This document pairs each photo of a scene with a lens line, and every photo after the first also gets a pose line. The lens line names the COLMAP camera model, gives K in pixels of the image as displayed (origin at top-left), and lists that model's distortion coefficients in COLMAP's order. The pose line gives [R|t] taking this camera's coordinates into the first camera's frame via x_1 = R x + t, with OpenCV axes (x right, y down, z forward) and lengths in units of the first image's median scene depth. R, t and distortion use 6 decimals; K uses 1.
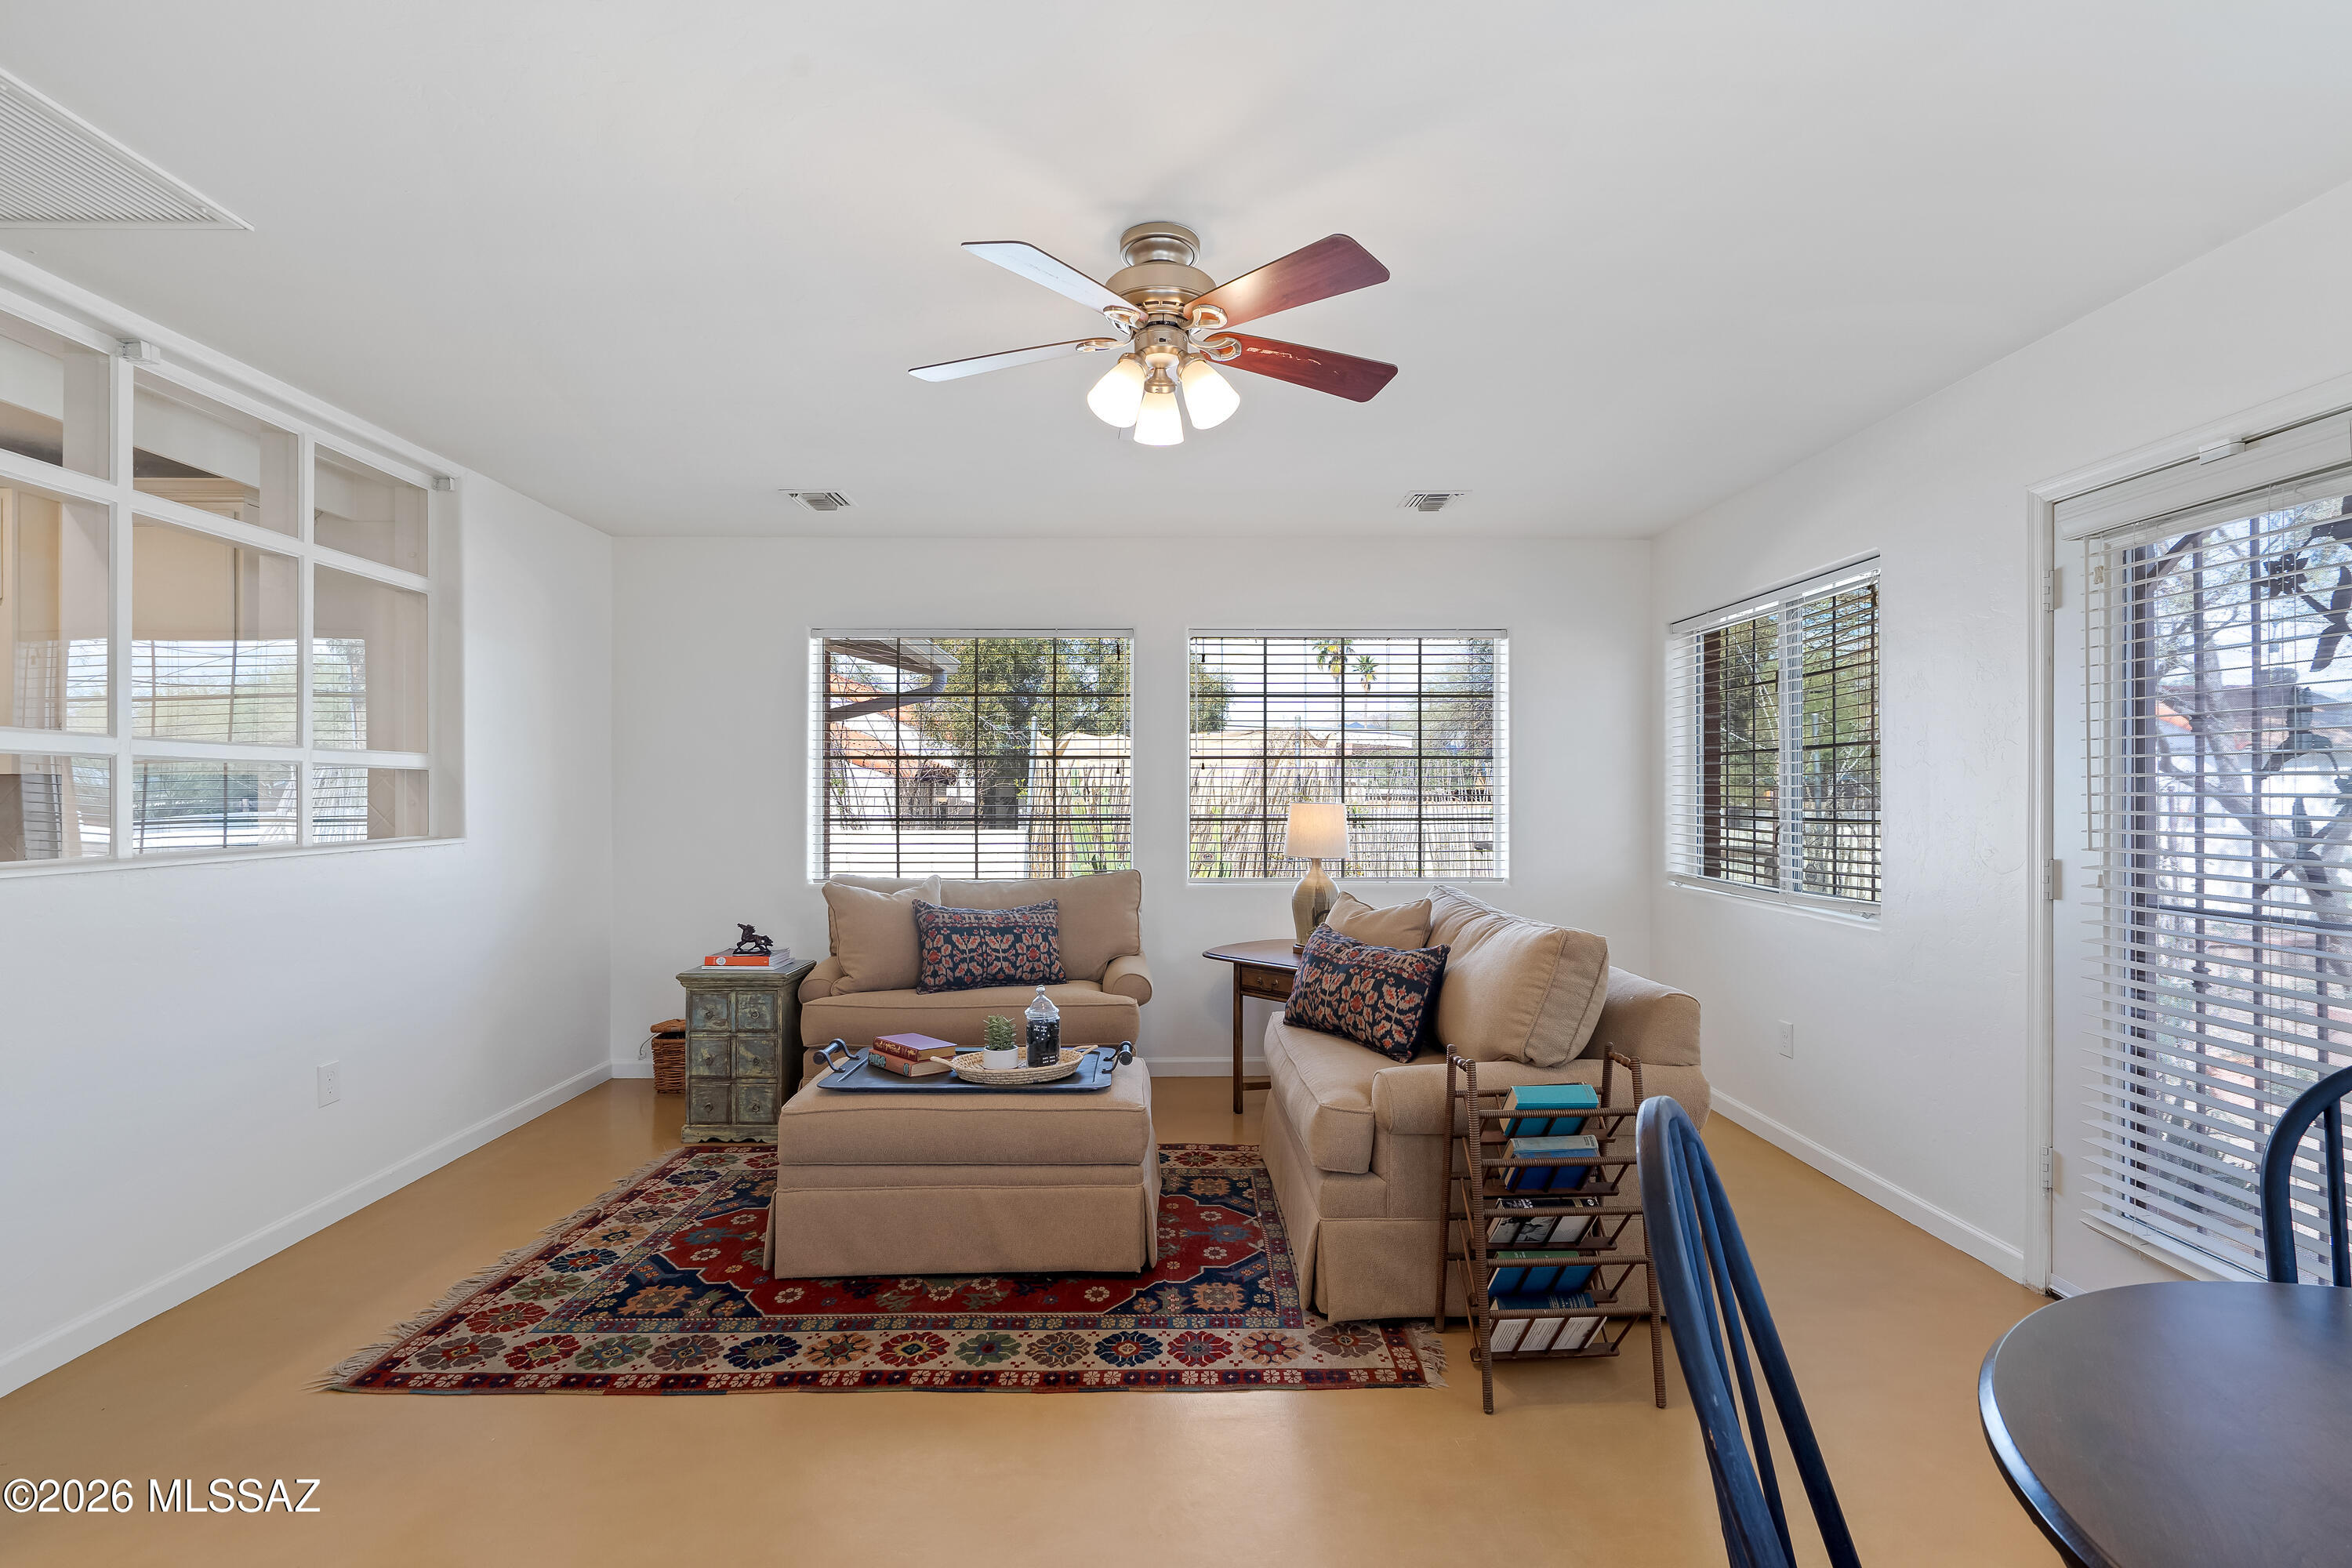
lens RADIAL K [[1099.8, 0, 1173.4], [0, 1099.8, 799.6], [0, 0, 1]] dist [-0.001122, 0.000253]
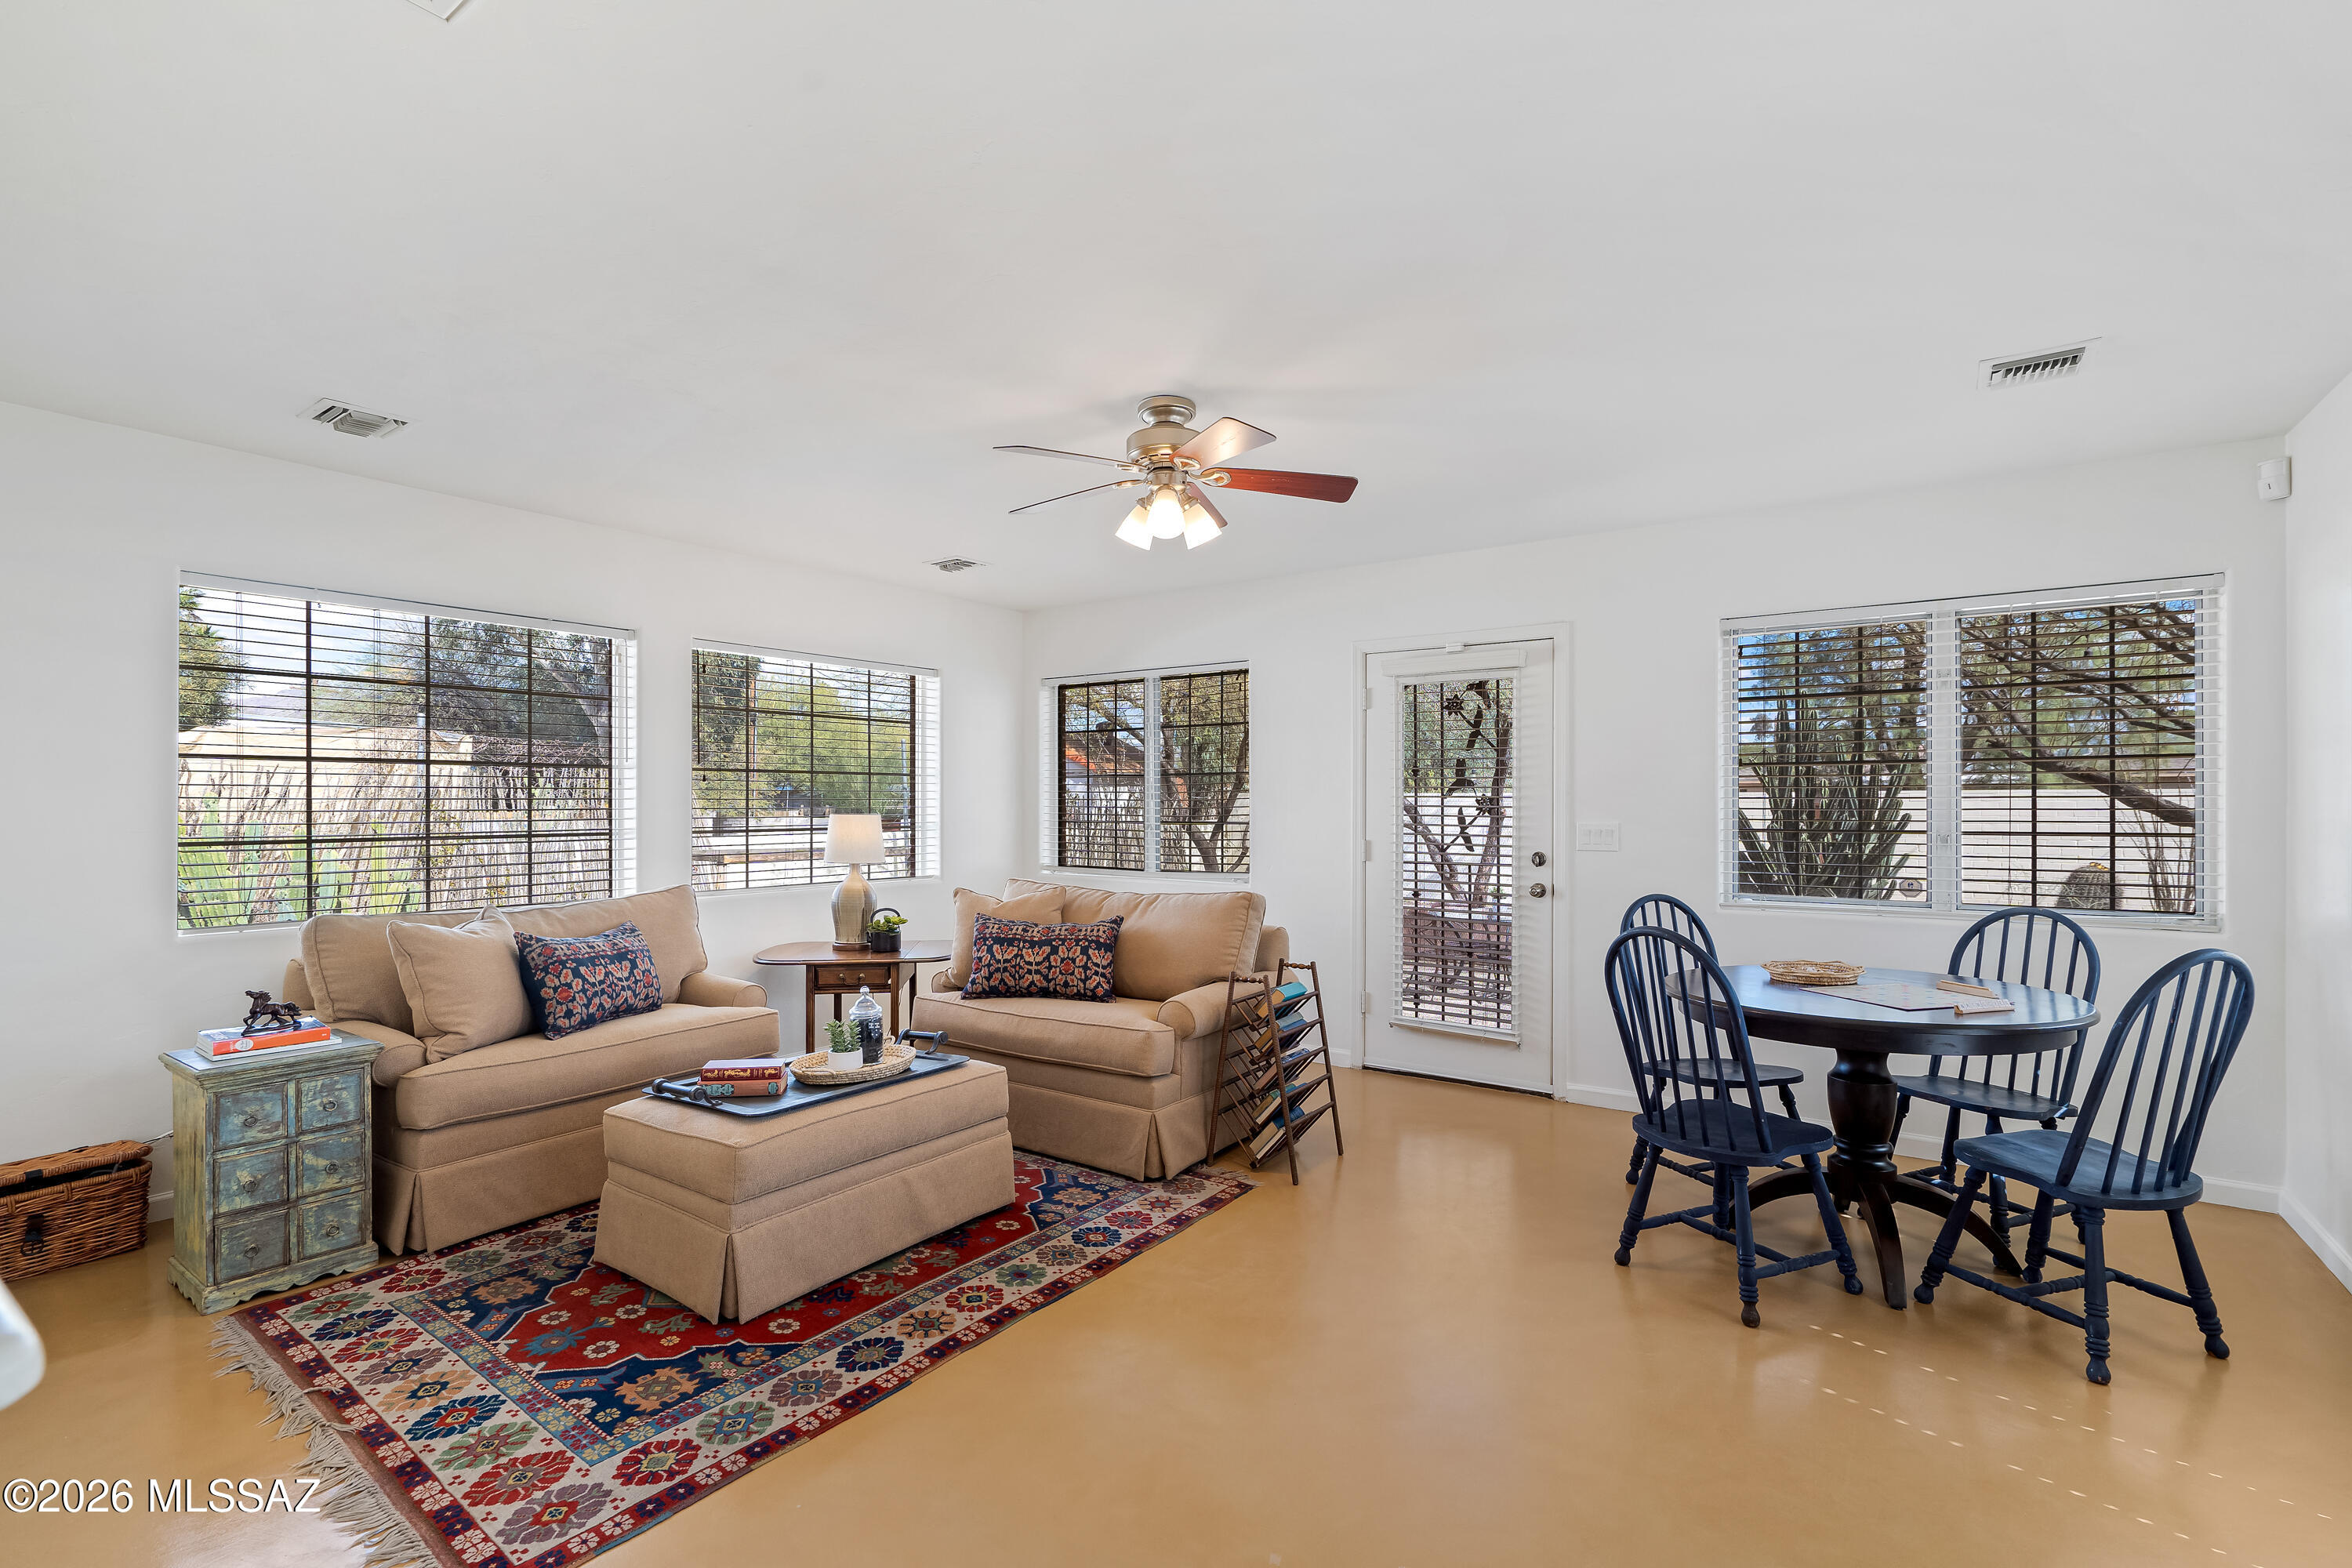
lens RADIAL K [[1076.1, 0, 1169.5], [0, 1076.1, 805.9], [0, 0, 1]] dist [-0.001129, 0.000528]
pose [[0.593454, -0.002908, 0.804863, -0.920838], [0.004432, 0.999990, 0.000345, -0.006814], [-0.804856, 0.003363, 0.593461, 0.163630]]
